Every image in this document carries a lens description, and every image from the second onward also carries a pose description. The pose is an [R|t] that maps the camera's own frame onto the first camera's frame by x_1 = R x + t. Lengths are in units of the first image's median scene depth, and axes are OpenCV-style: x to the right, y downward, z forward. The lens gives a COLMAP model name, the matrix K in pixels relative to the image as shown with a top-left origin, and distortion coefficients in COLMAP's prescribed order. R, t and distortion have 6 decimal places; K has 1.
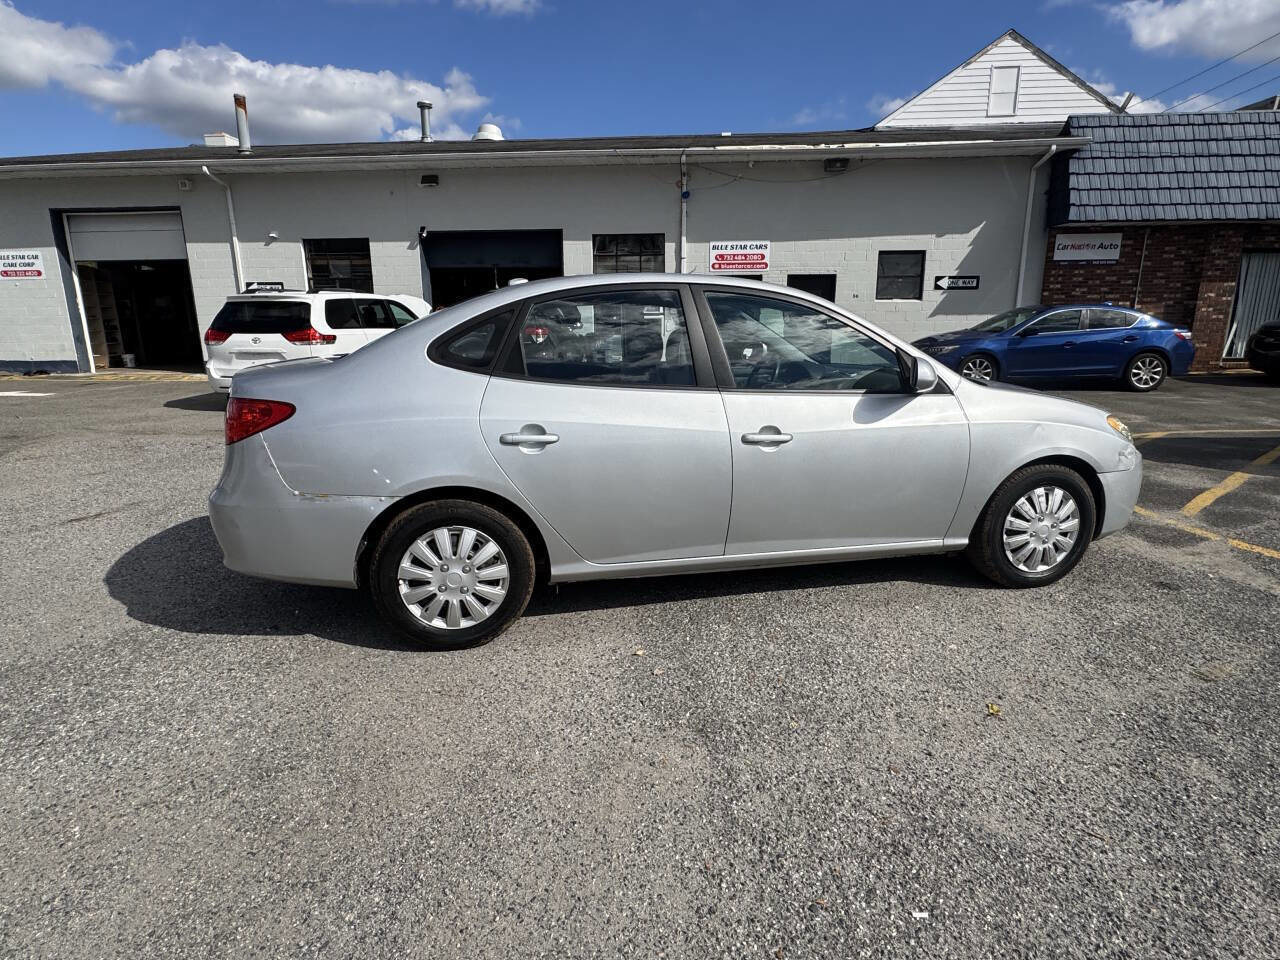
lens RADIAL K [[687.8, 0, 640.7], [0, 687.8, 470.0], [0, 0, 1]] dist [0.000280, -0.000095]
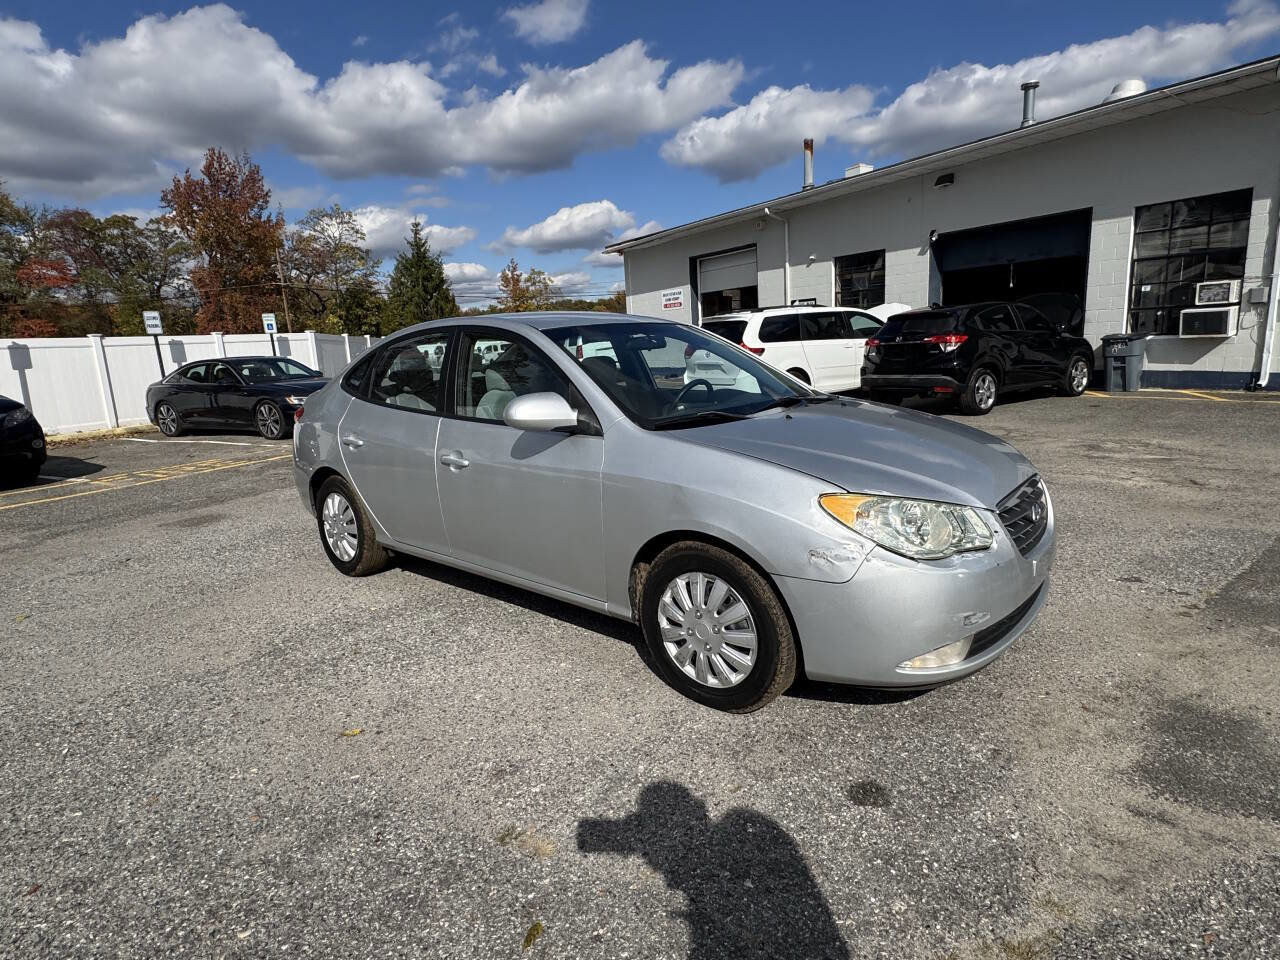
lens RADIAL K [[687.8, 0, 641.4], [0, 687.8, 475.3], [0, 0, 1]] dist [0.000280, -0.000095]
pose [[0.601208, 0.129089, -0.788597, 0.259759], [-0.124681, 0.989933, 0.066992, -0.028250], [0.789306, 0.058047, 0.611250, 0.113170]]
